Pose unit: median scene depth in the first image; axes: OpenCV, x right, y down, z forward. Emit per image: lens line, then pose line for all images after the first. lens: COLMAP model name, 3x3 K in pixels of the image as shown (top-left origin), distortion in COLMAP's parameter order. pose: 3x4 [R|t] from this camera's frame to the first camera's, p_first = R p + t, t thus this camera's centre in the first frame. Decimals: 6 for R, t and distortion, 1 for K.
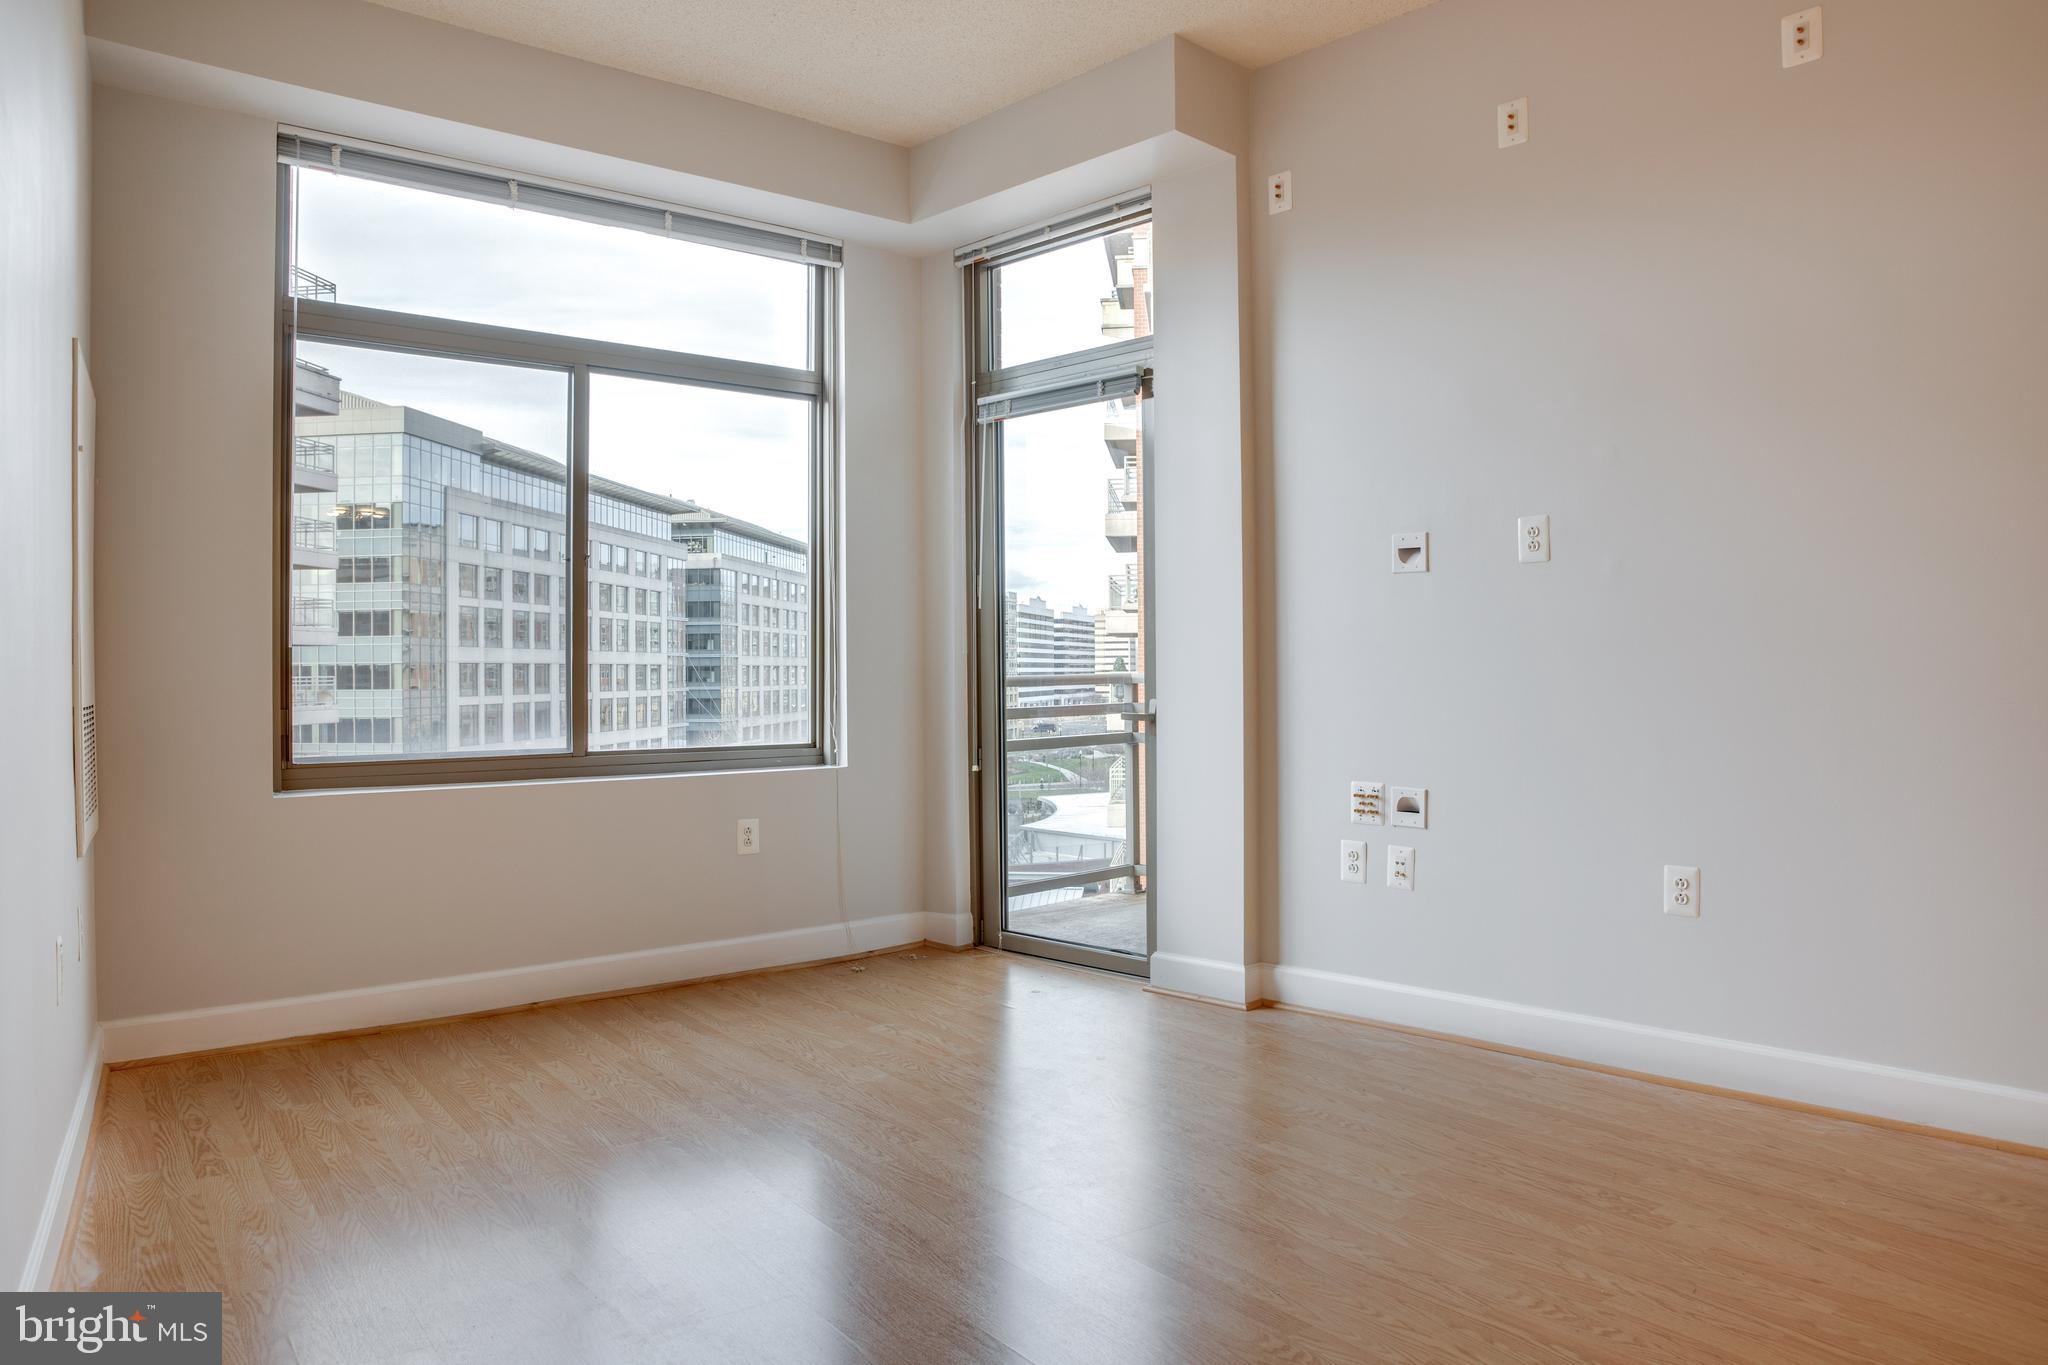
lens RADIAL K [[1428.0, 0, 982.0], [0, 1428.0, 681.3], [0, 0, 1]] dist [-0.109314, 0.073741]
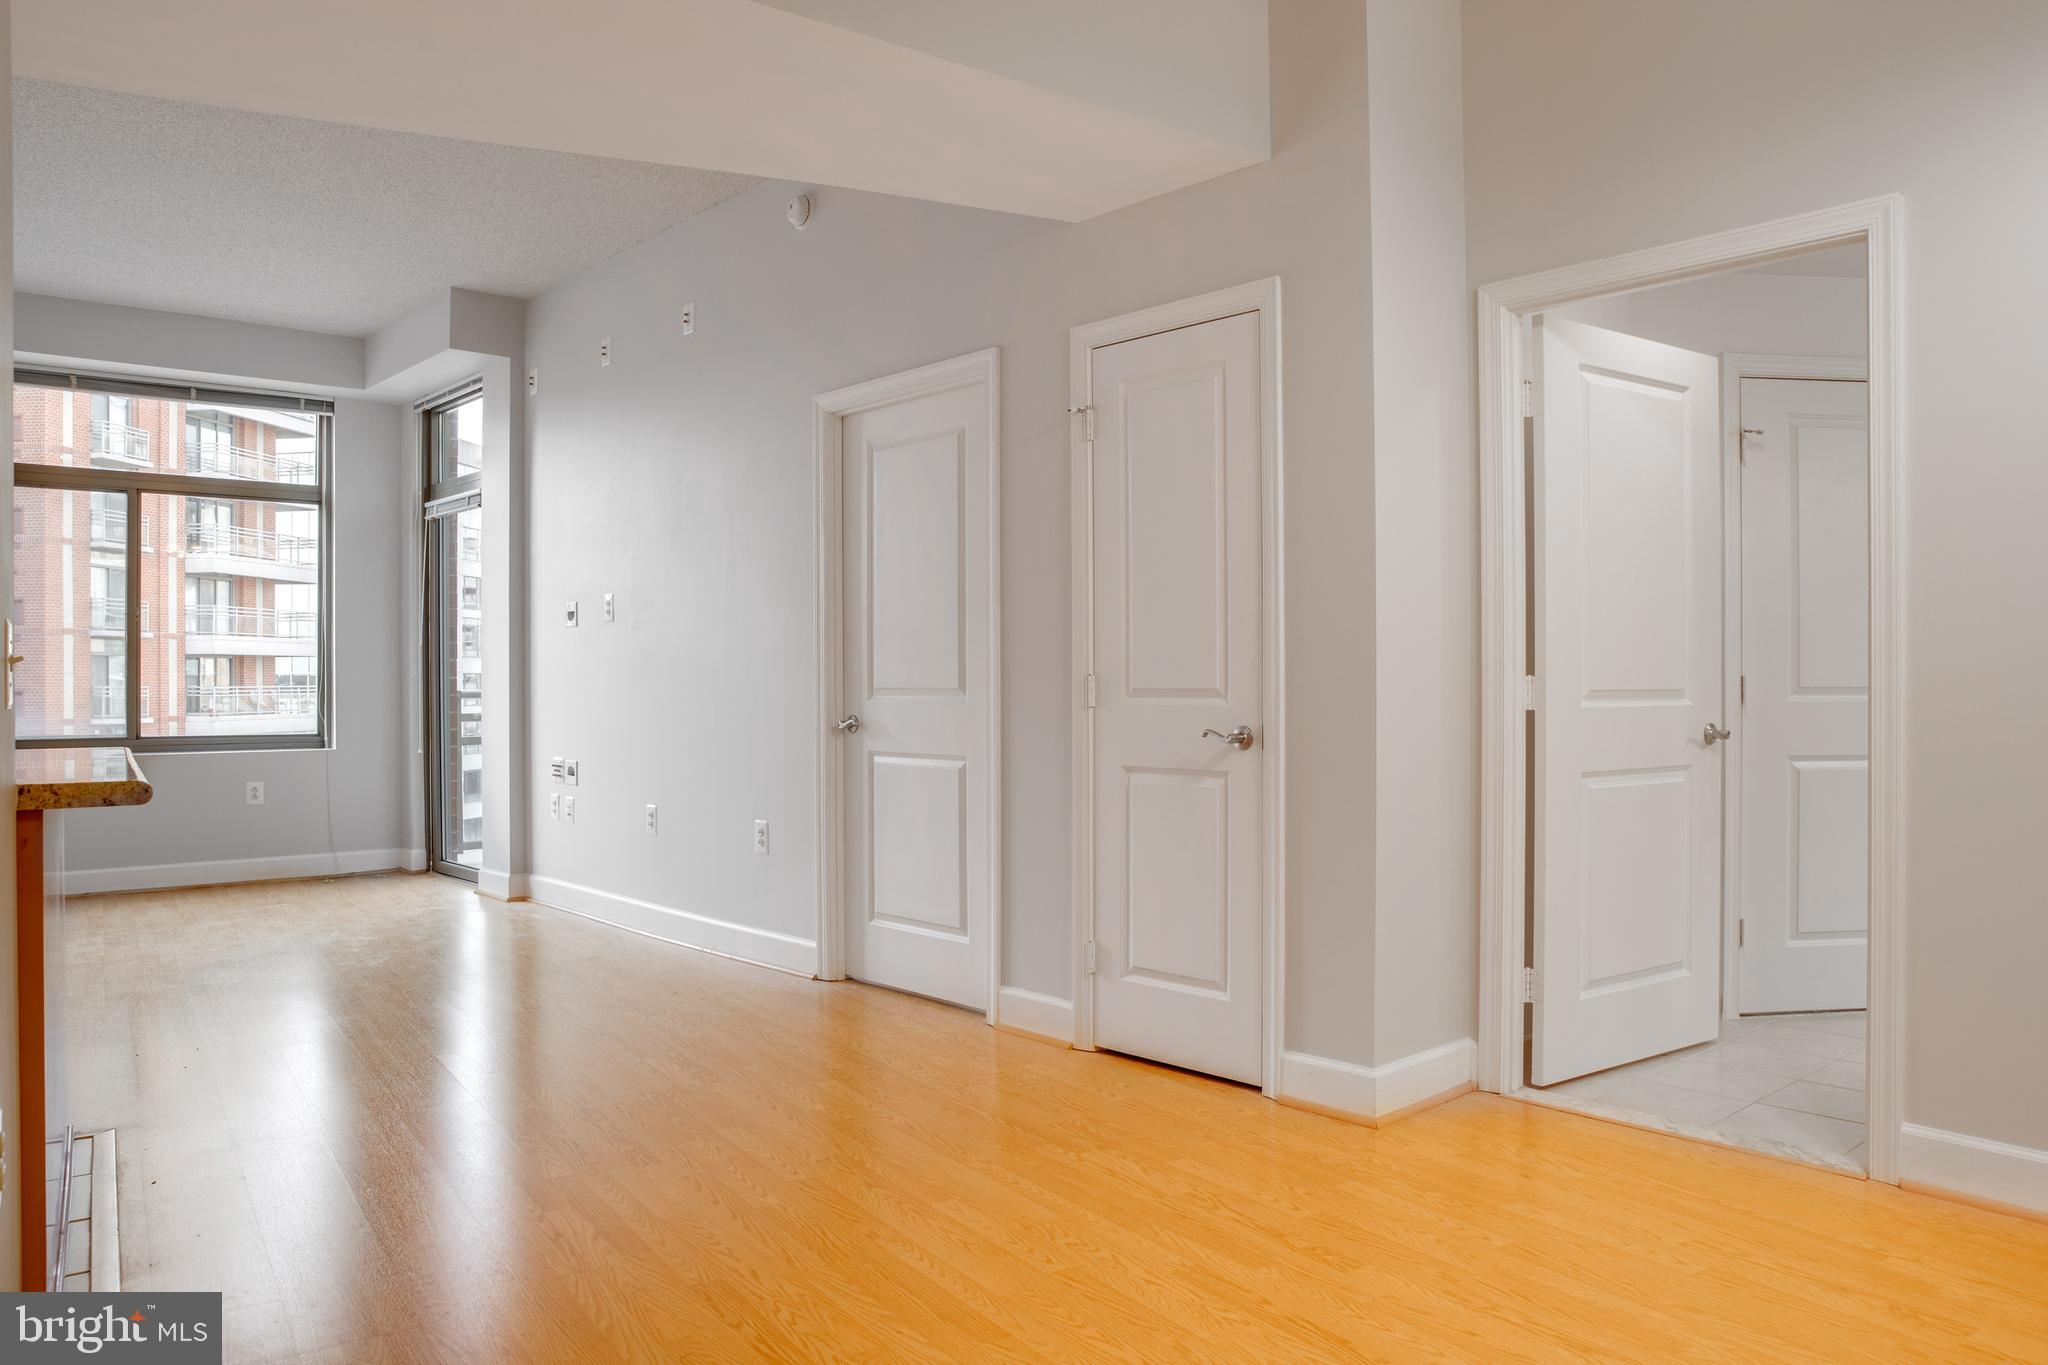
lens RADIAL K [[1428.0, 0, 1059.7], [0, 1428.0, 675.6], [0, 0, 1]] dist [-0.109314, 0.073741]
pose [[0.999930, 0.003671, -0.011246, 0.756101], [-0.003833, 0.999889, -0.014392, 0.000623], [0.011192, 0.014434, 0.999833, -0.511117]]
